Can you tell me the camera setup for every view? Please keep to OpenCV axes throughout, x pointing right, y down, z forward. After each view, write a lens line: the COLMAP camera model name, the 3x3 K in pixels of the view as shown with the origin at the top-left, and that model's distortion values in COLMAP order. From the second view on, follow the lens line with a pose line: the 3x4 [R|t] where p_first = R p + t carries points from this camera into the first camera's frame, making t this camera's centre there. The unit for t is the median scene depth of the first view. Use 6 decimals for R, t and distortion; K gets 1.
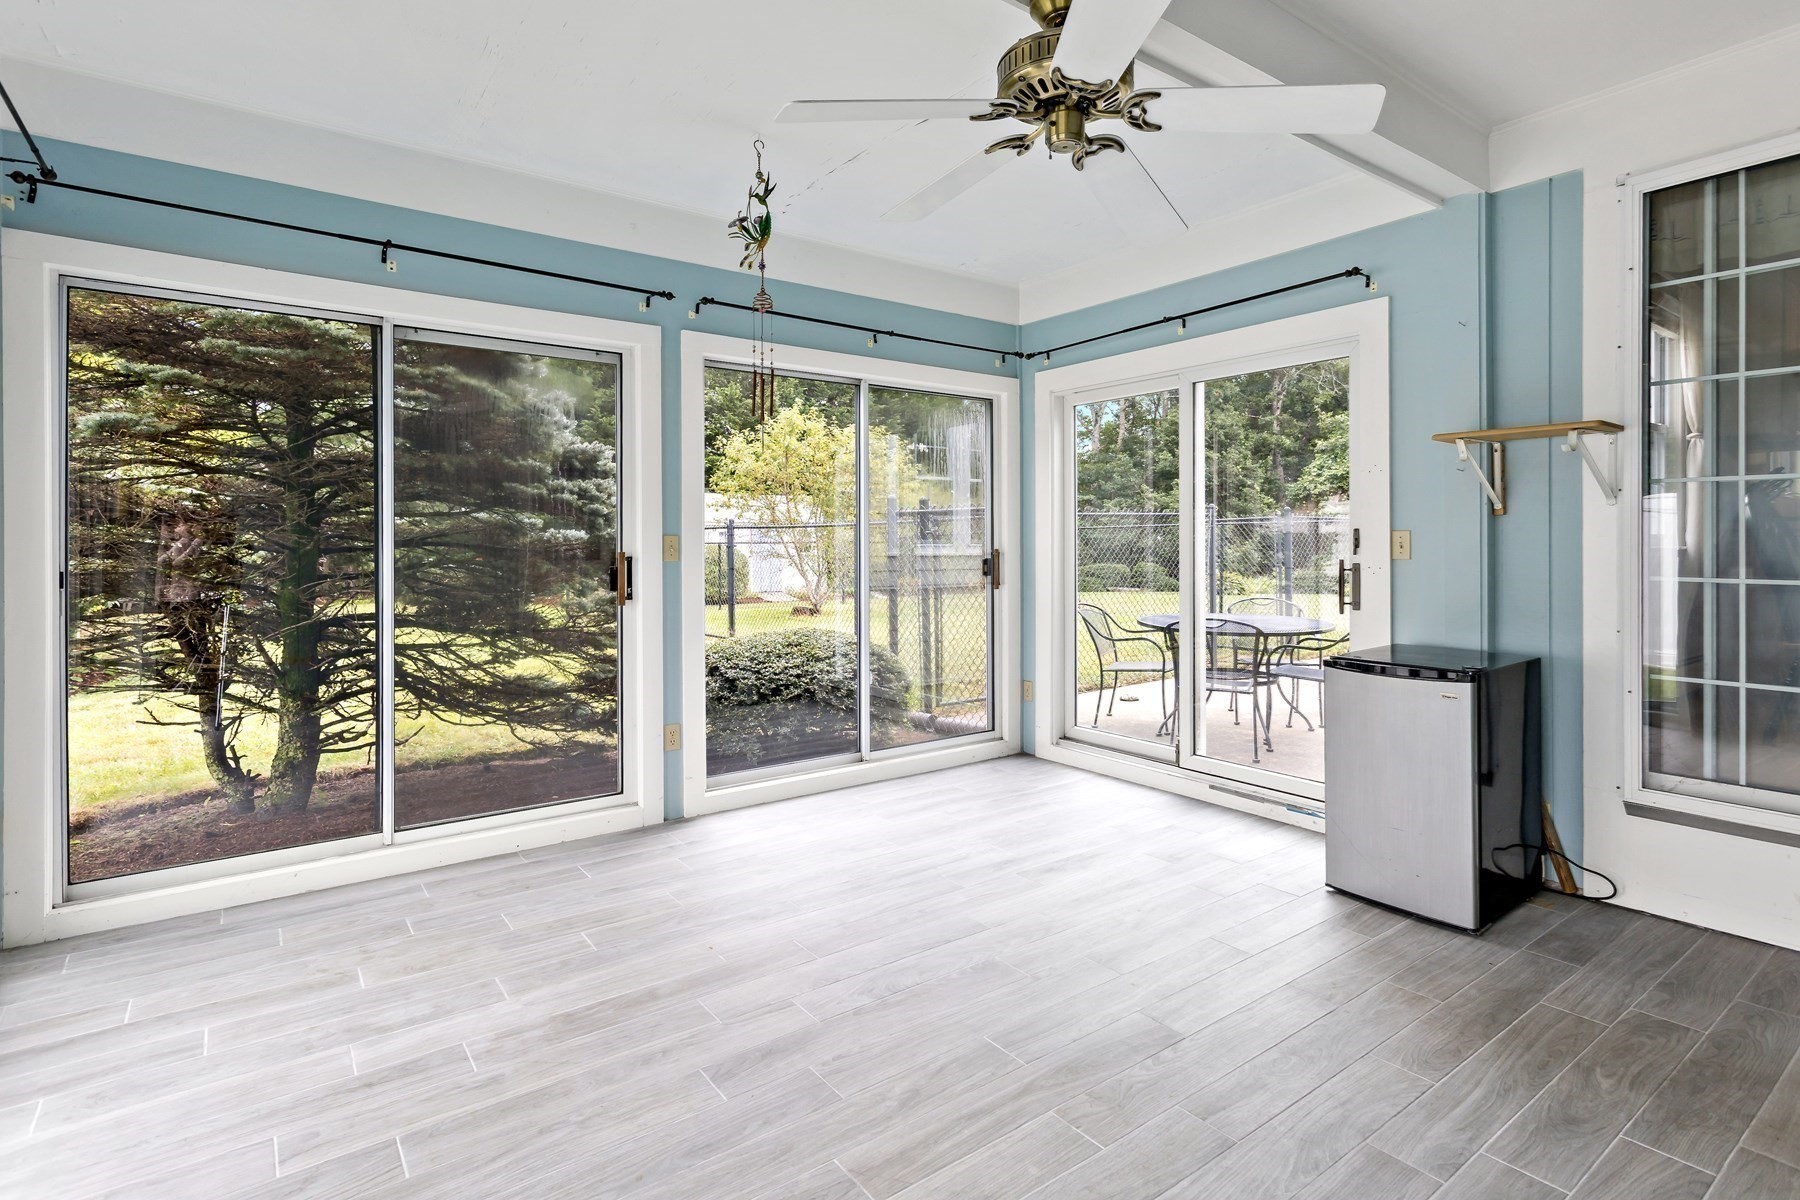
lens RADIAL K [[913.1, 0, 927.8], [0, 913.1, 543.4], [0, 0, 1]] dist [0.005062, 0.002627]
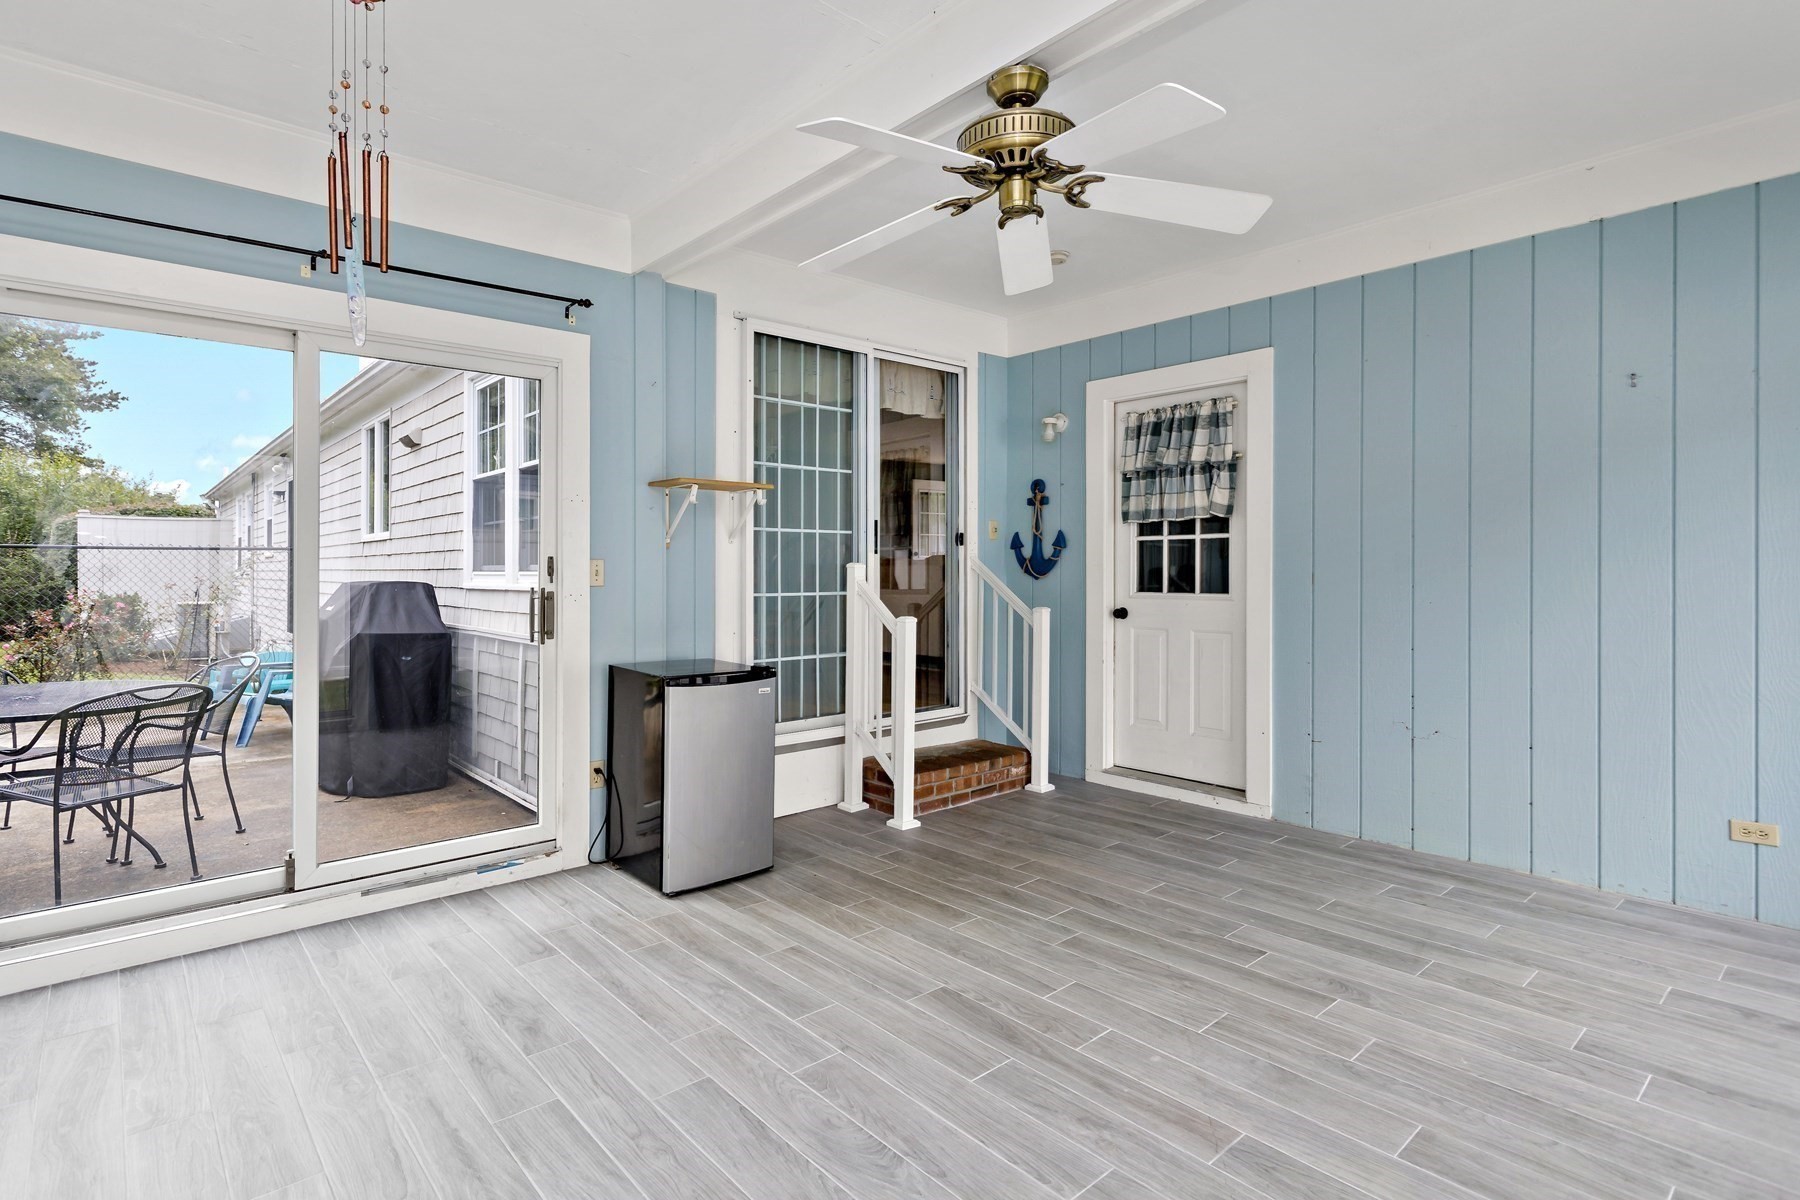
lens RADIAL K [[913.1, 0, 901.3], [0, 913.1, 568.4], [0, 0, 1]] dist [0.005062, 0.002627]
pose [[-0.080999, -0.000054, 0.996714, -0.711891], [0.001263, 0.999999, 0.000157, -0.002961], [-0.996713, 0.001271, -0.080998, 0.914033]]
